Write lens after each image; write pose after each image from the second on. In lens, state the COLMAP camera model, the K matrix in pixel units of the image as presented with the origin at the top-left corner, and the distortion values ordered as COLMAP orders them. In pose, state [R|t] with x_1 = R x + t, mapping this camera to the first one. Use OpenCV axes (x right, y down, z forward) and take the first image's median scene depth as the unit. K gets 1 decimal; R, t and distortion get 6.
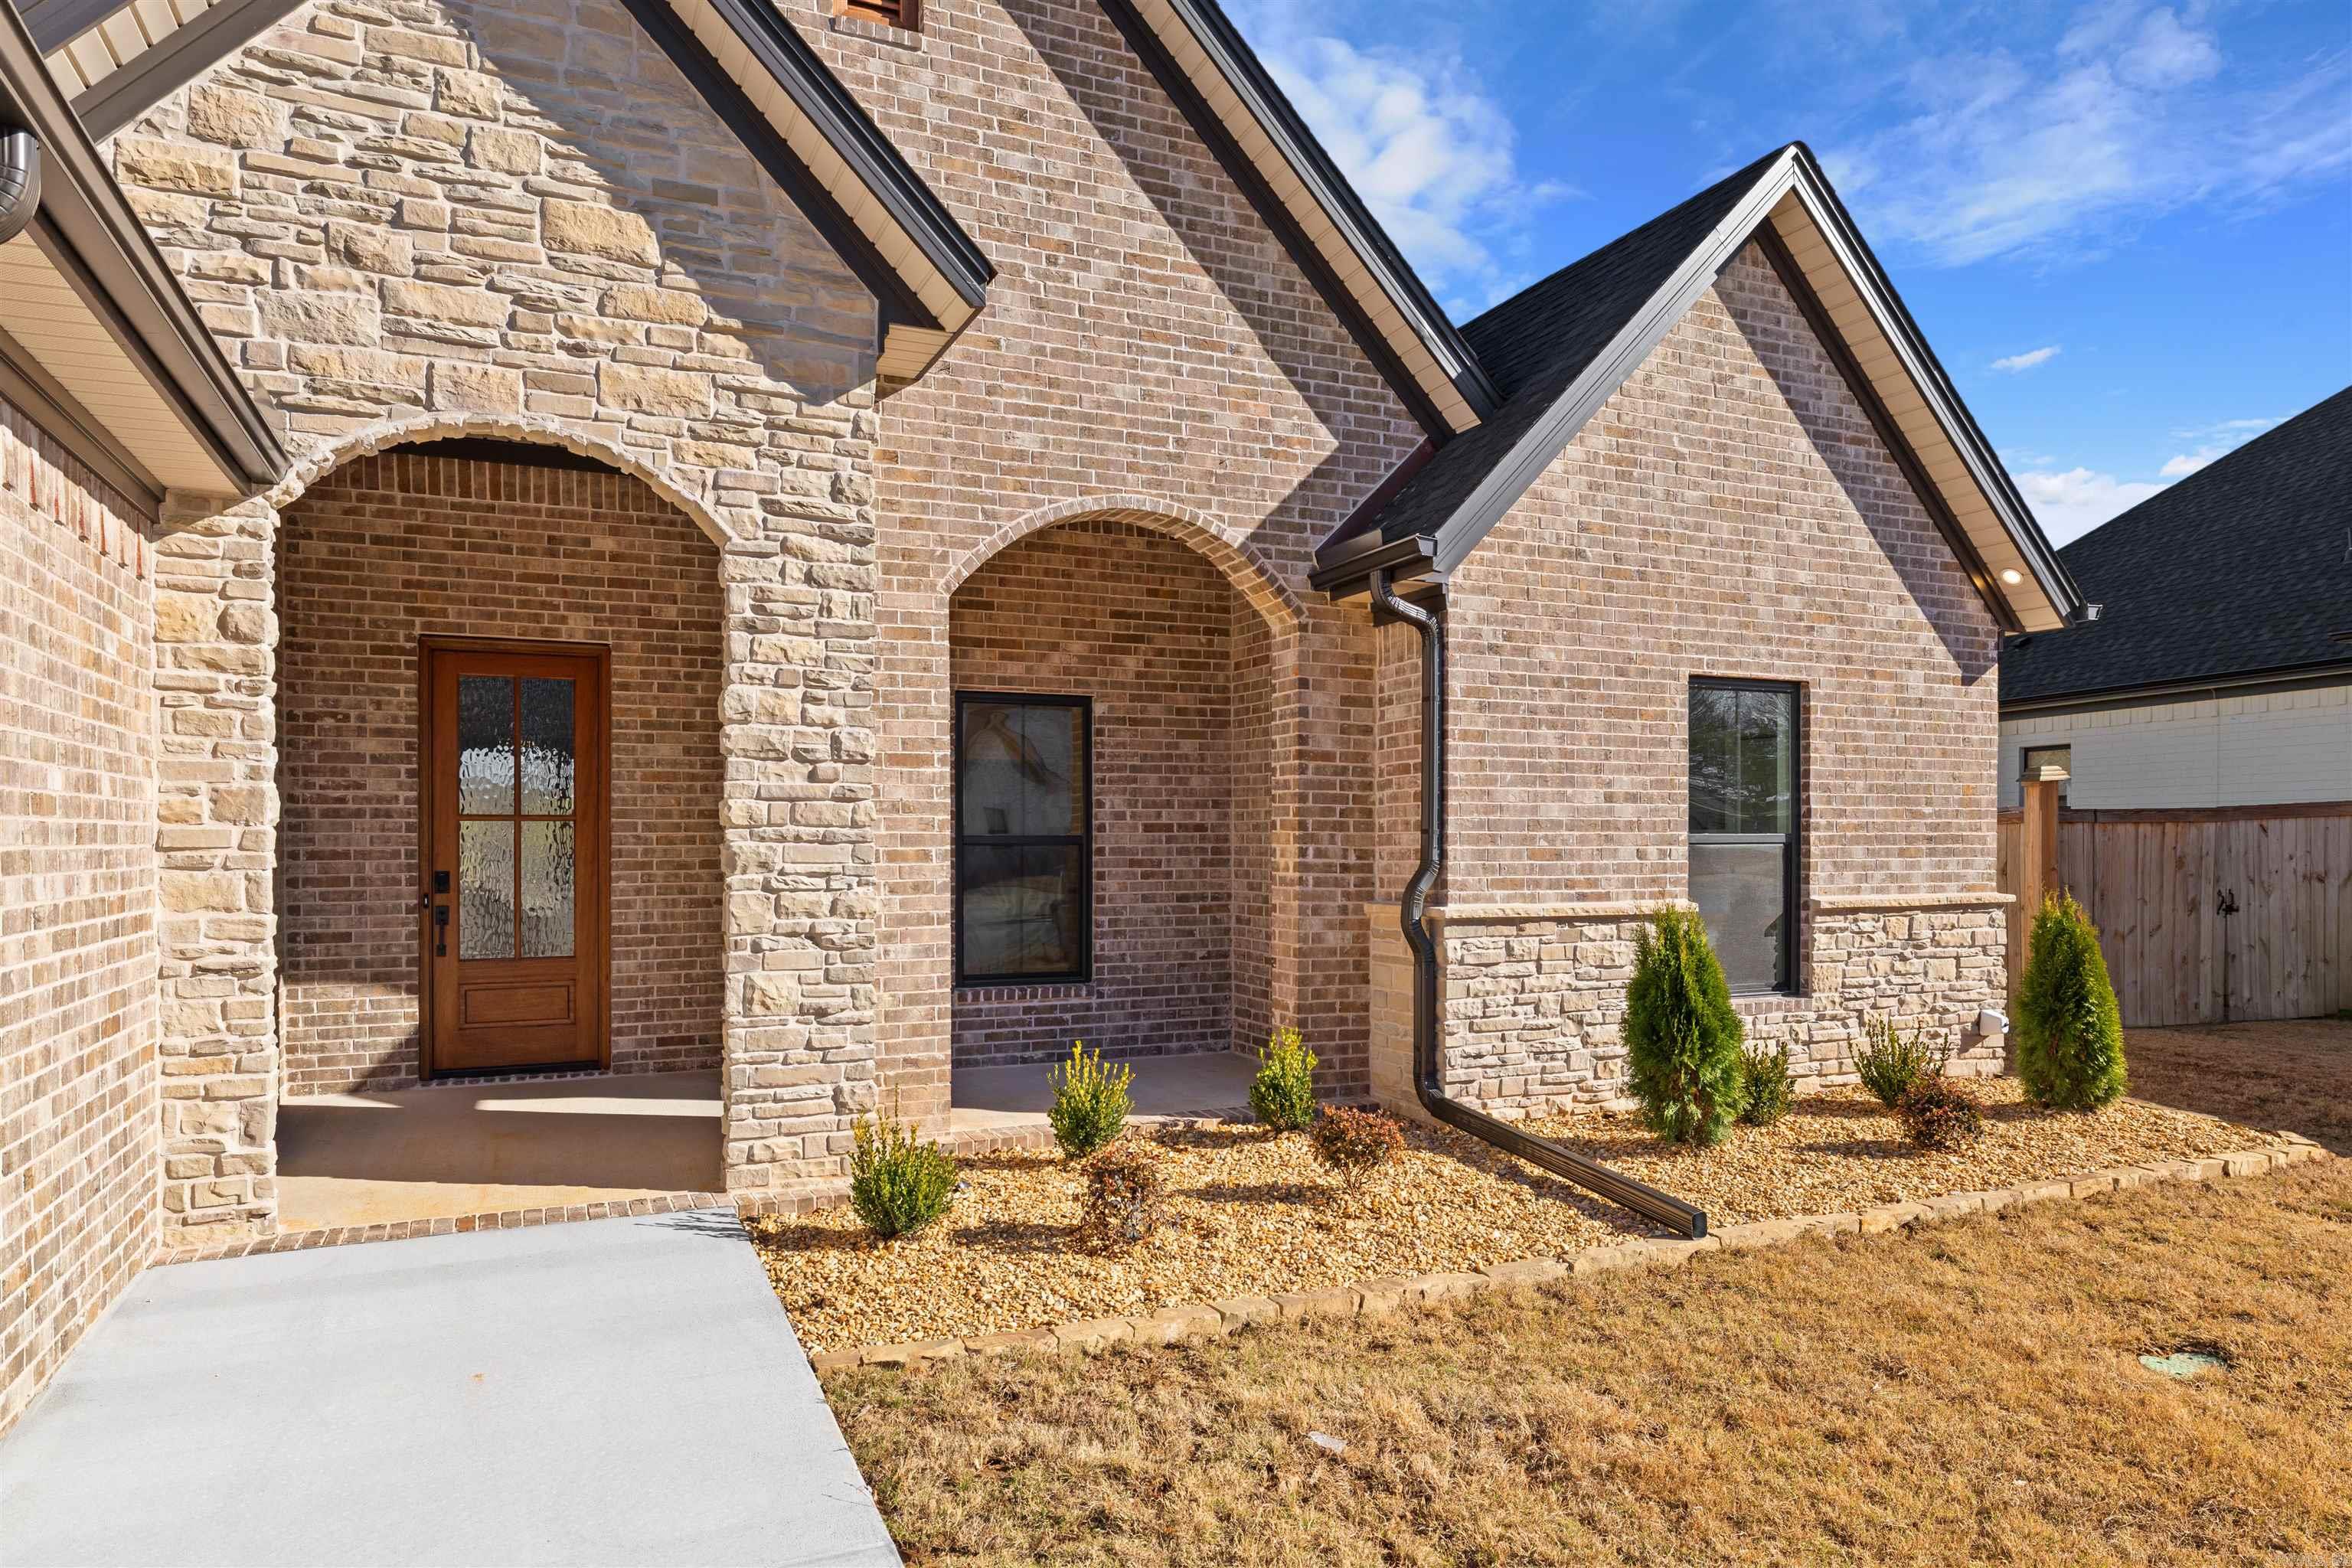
lens RADIAL K [[1440.8, 0, 1175.5], [0, 1440.8, 827.5], [0, 0, 1]] dist [-0.002275, 0.001763]
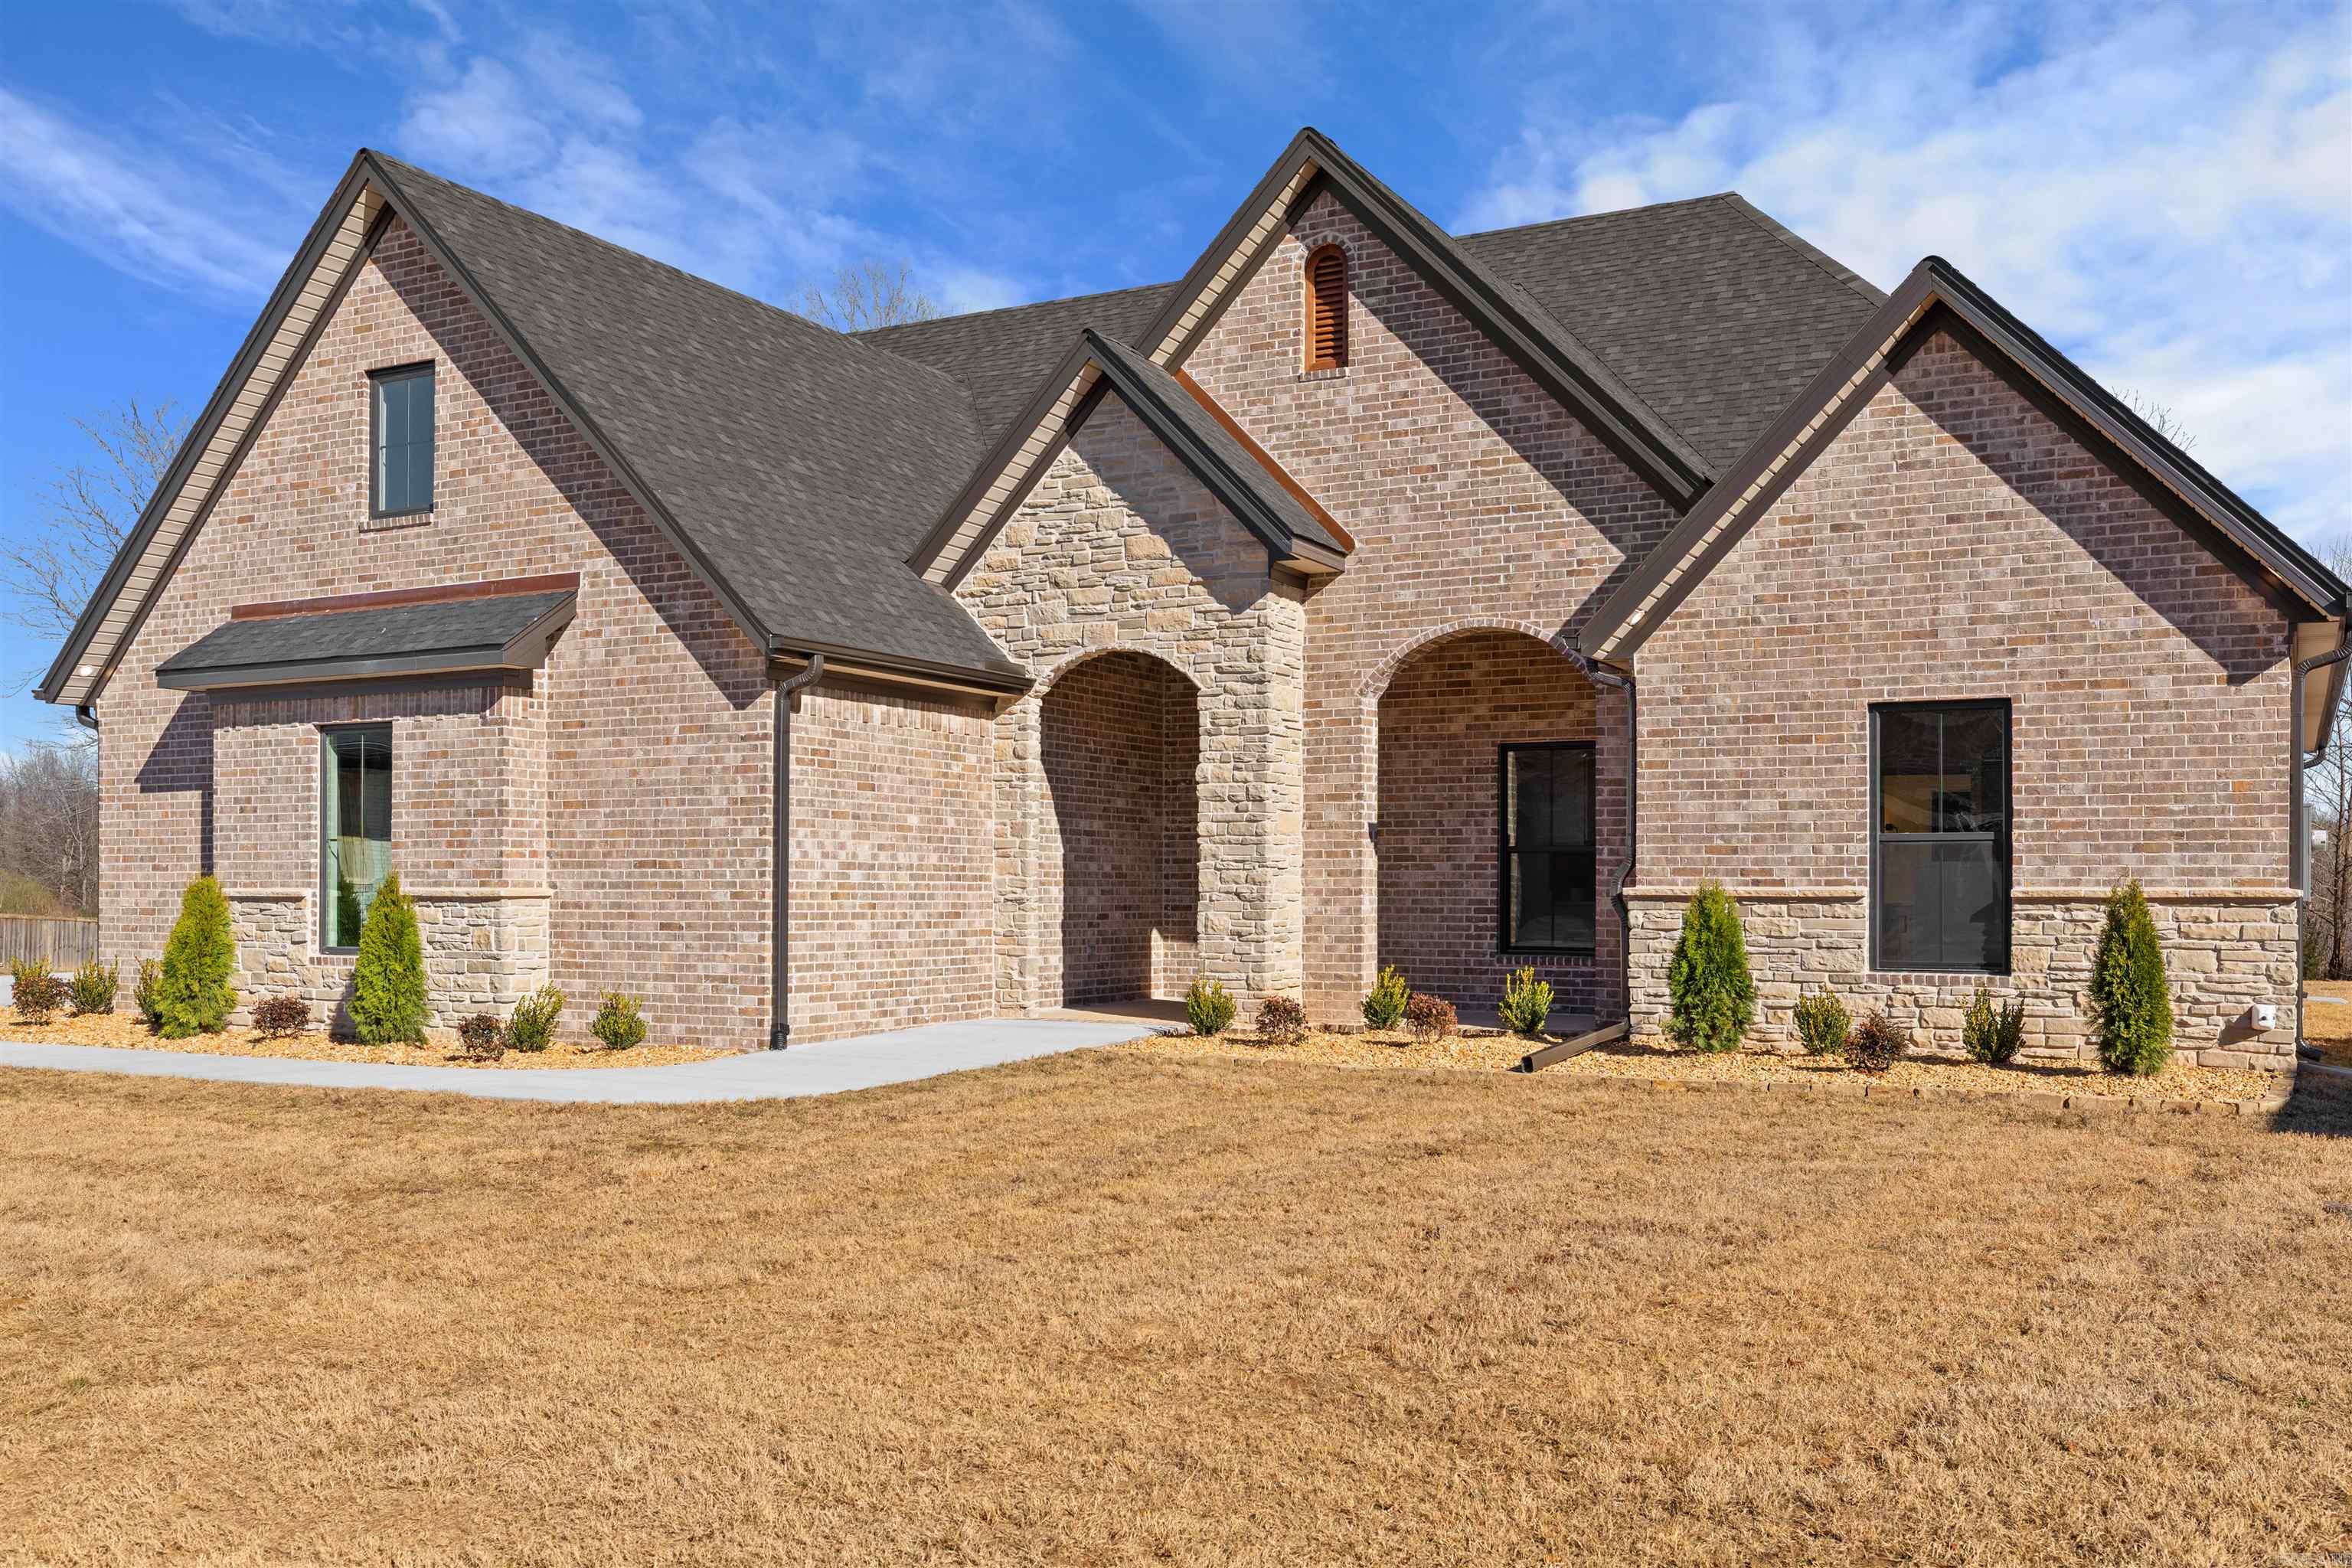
lens RADIAL K [[2099.2, 0, 1176.0], [0, 2099.2, 784.0], [0, 0, 1]] dist [0.001807, 0.002003]
pose [[0.606339, -0.039033, -0.794248, 1.506777], [0.000586, 0.998816, -0.048639, 0.052136], [0.795206, 0.029027, 0.605644, -0.583614]]
